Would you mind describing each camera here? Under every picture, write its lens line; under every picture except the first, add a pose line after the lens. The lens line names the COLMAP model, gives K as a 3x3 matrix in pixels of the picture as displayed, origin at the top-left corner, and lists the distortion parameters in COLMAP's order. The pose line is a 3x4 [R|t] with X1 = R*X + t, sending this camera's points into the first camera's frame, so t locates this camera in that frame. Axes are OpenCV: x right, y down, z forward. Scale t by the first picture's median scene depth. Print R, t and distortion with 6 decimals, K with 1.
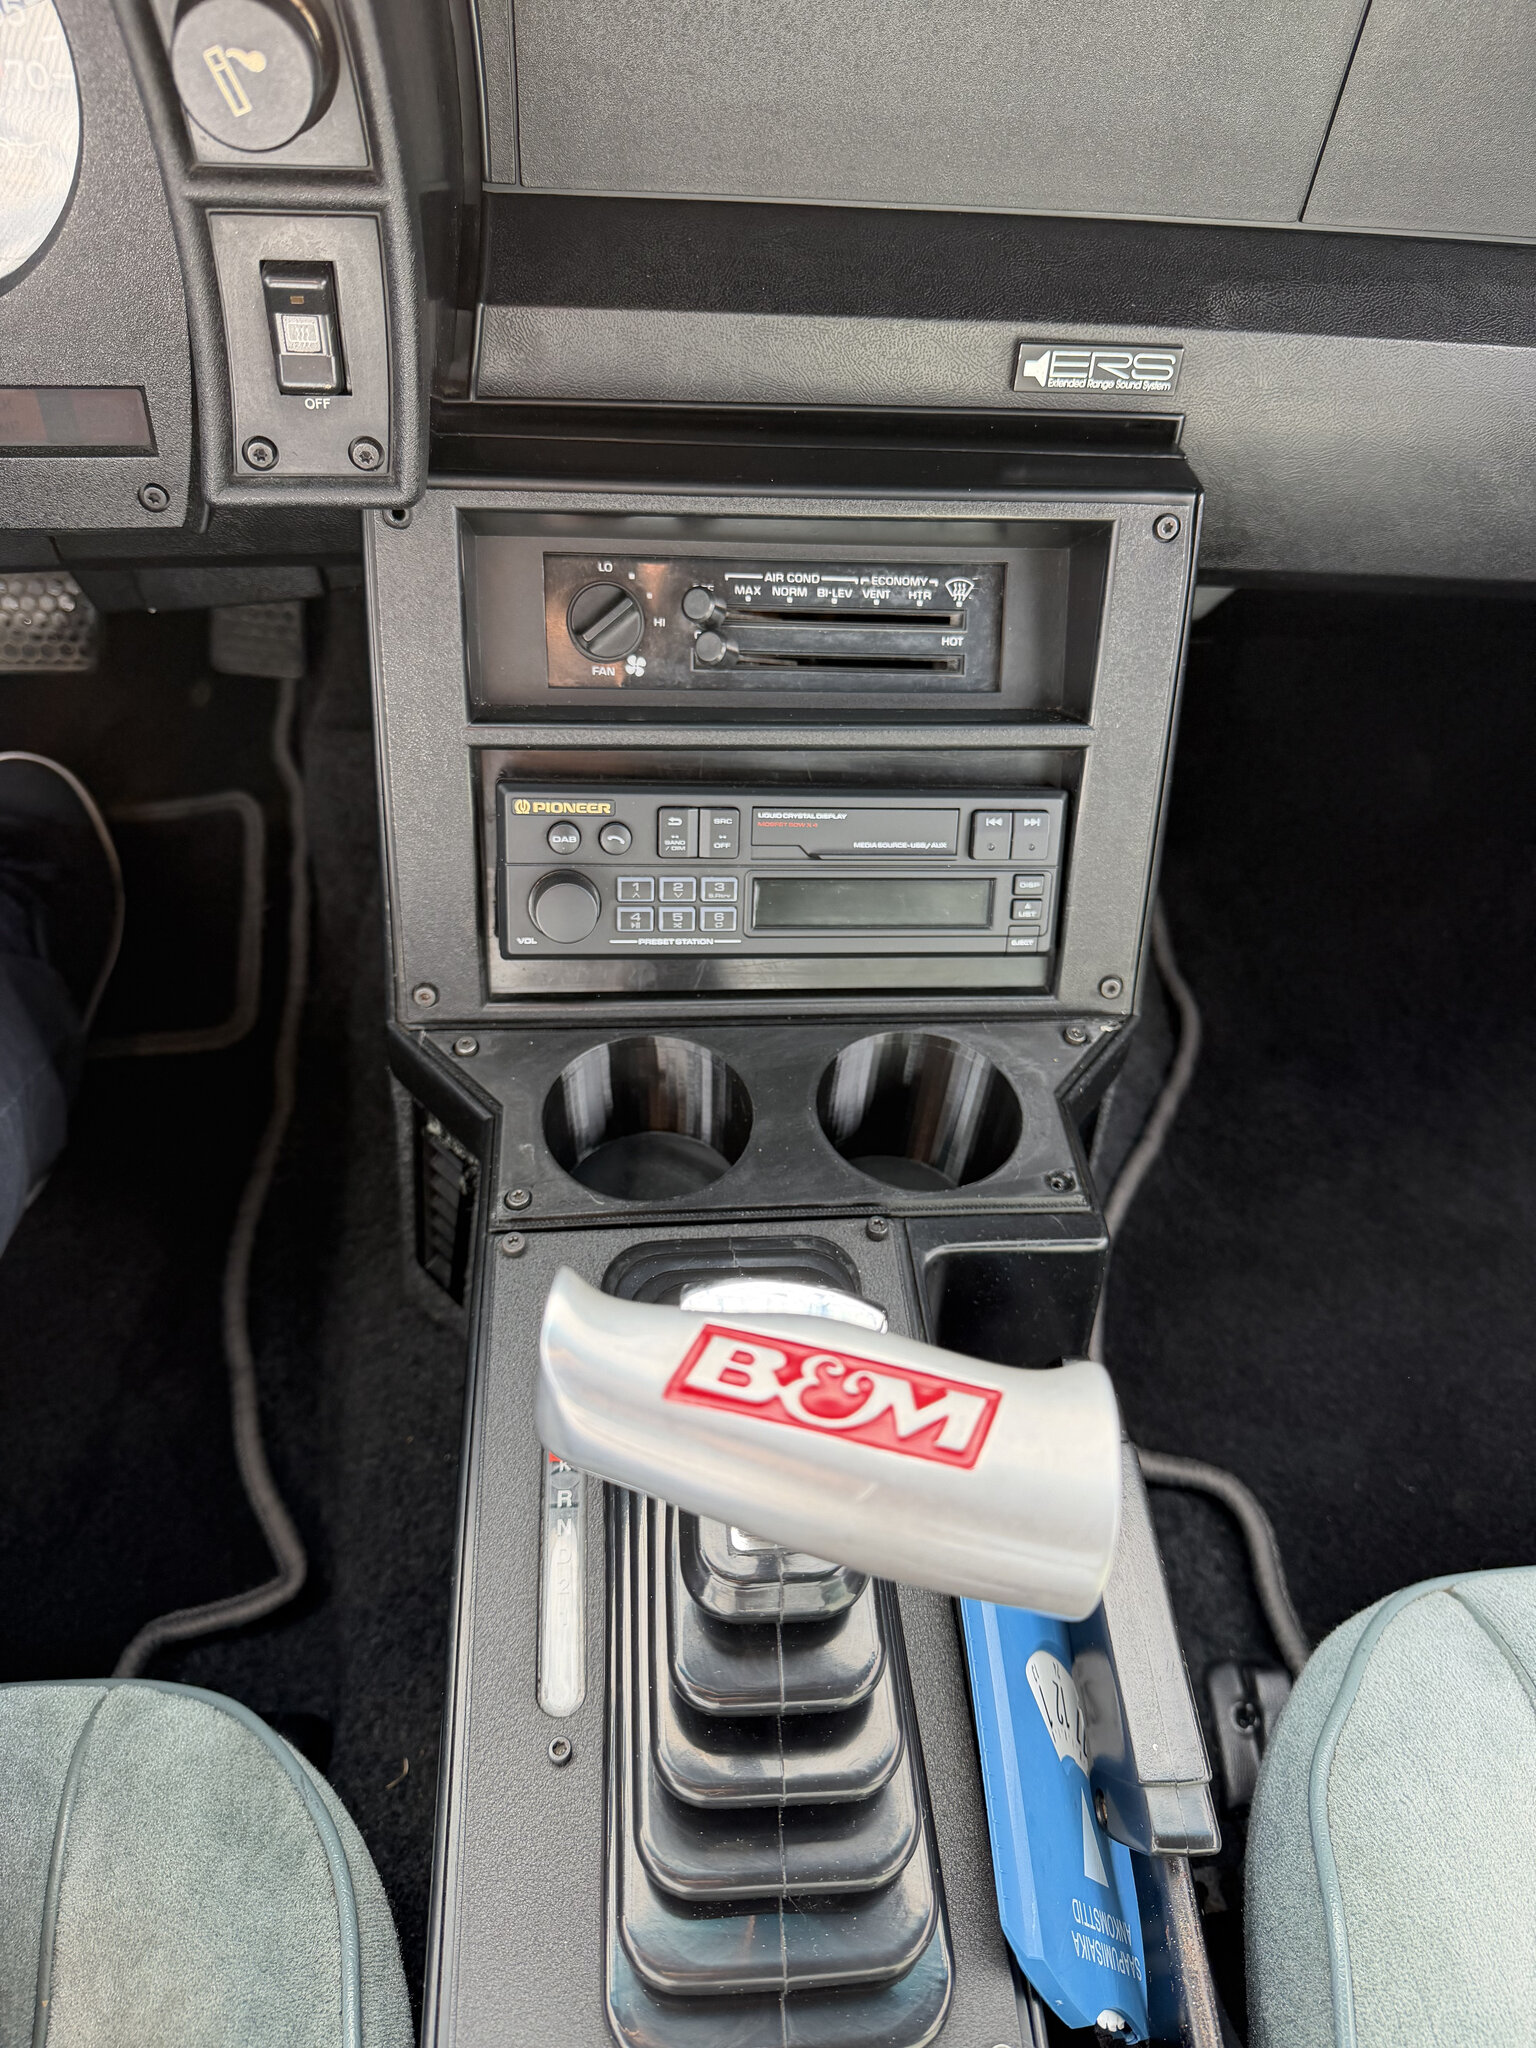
lens RADIAL K [[1450.8, 0, 755.9], [0, 1450.8, 1002.7], [0, 0, 1]] dist [0.000764, -0.005755]
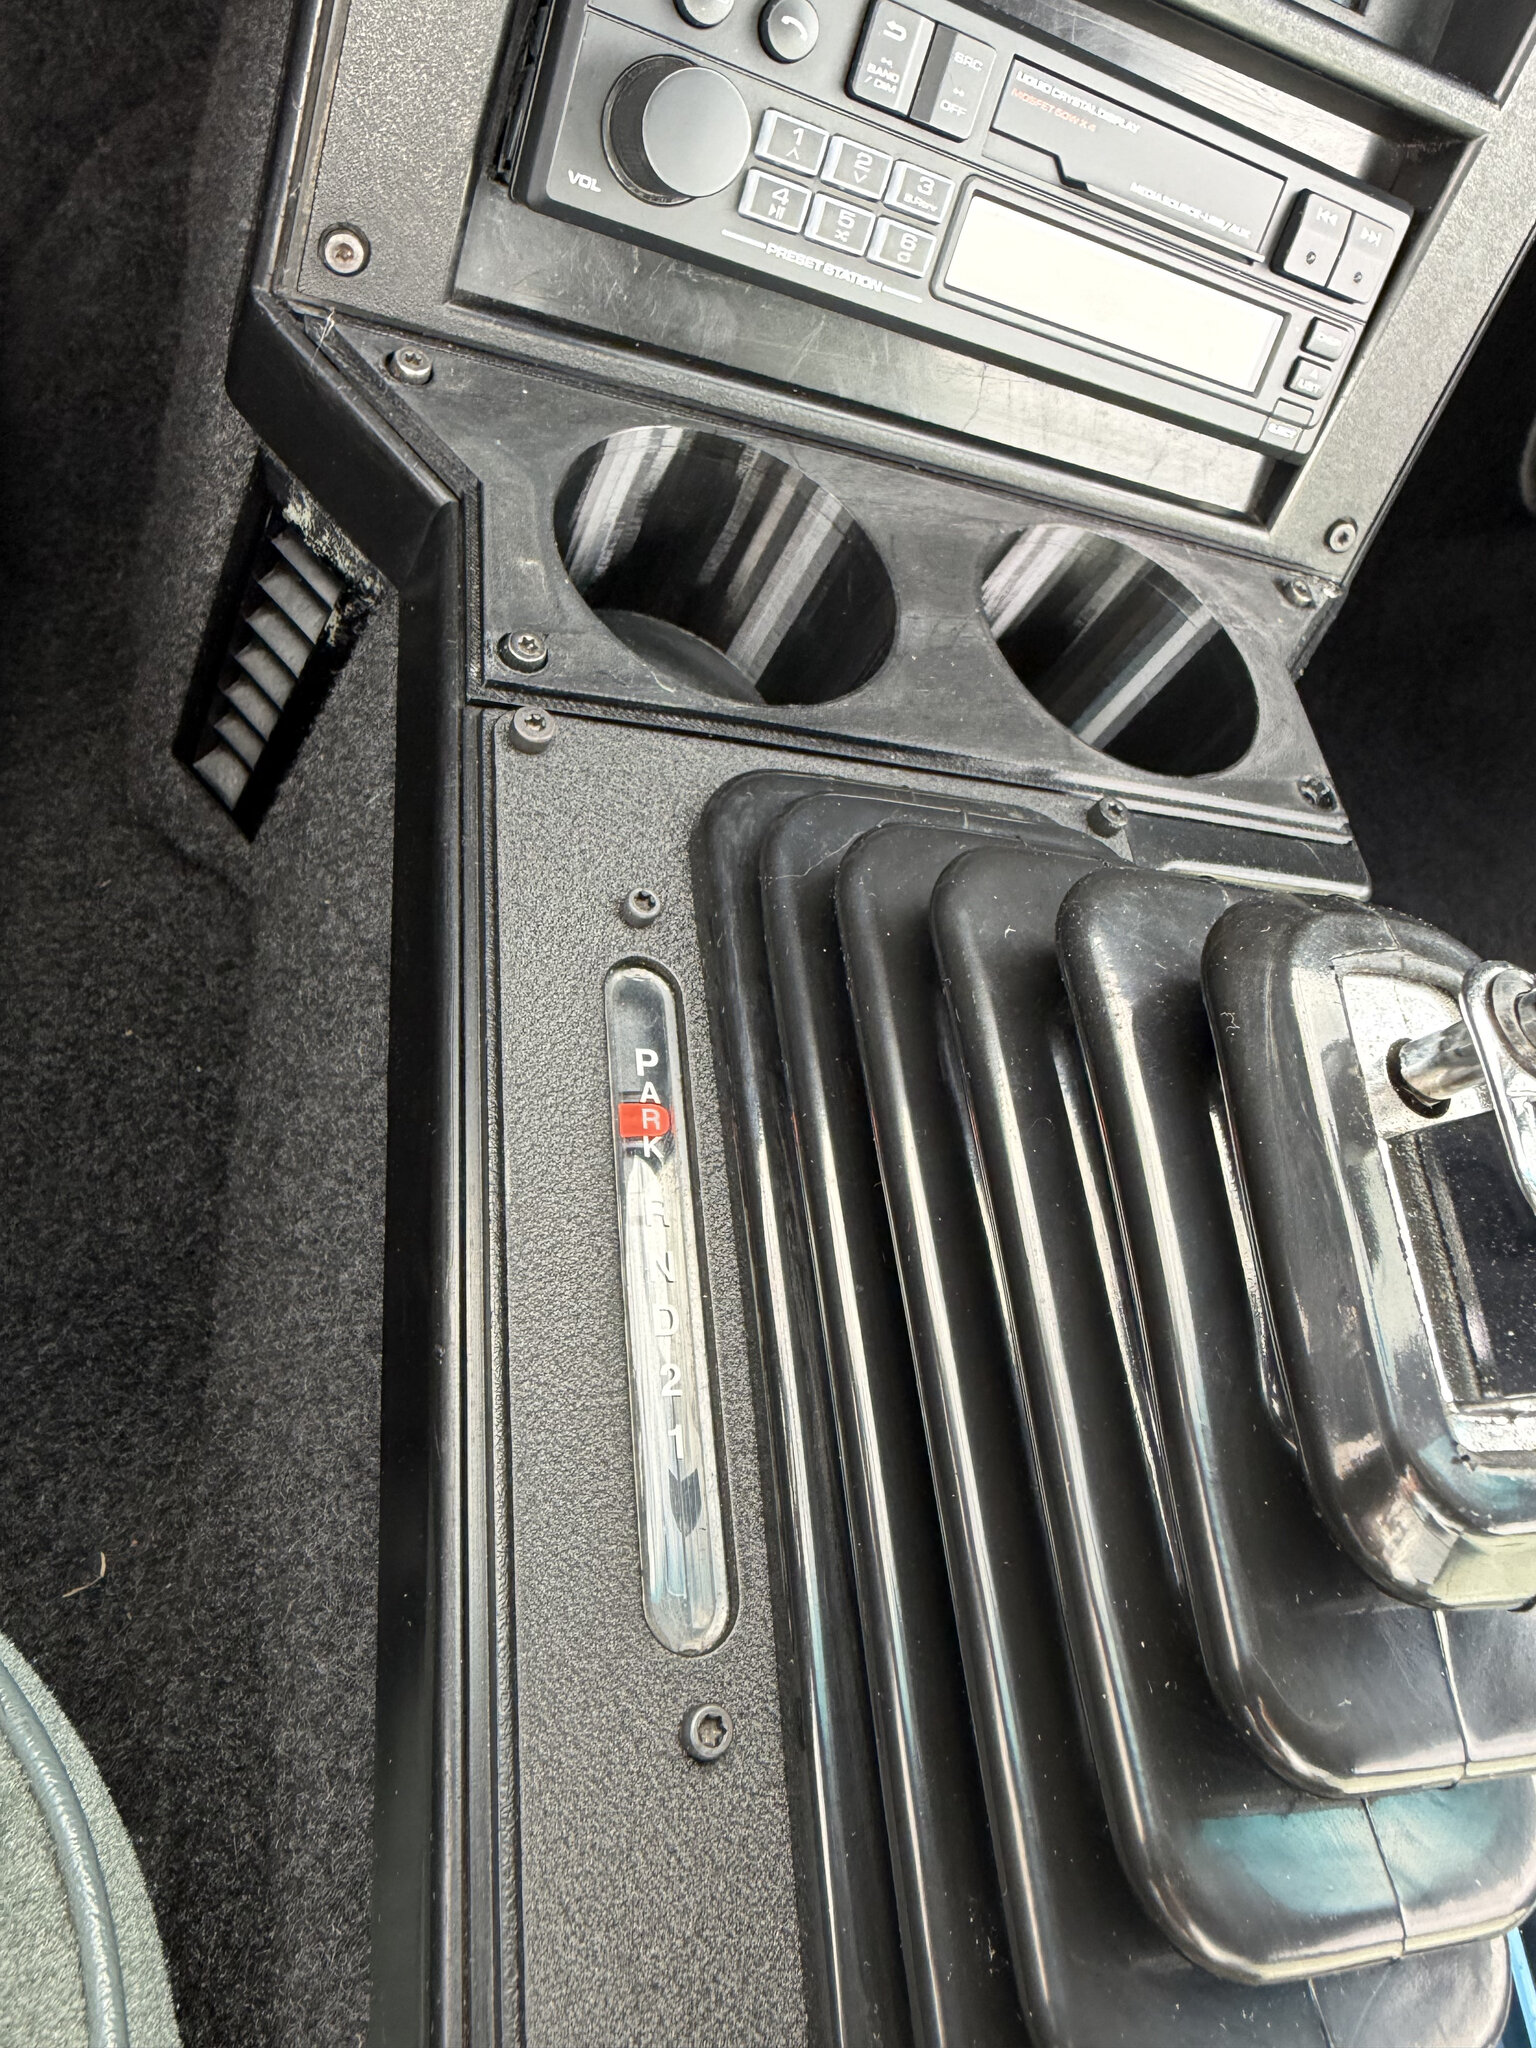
lens RADIAL K [[1450.8, 0, 774.5], [0, 1450.8, 882.3], [0, 0, 1]] dist [0.000764, -0.005755]
pose [[0.940875, 0.150894, 0.303289, -0.203769], [-0.200547, 0.969672, 0.139706, 0.112186], [-0.273010, -0.192270, 0.942602, 0.410870]]
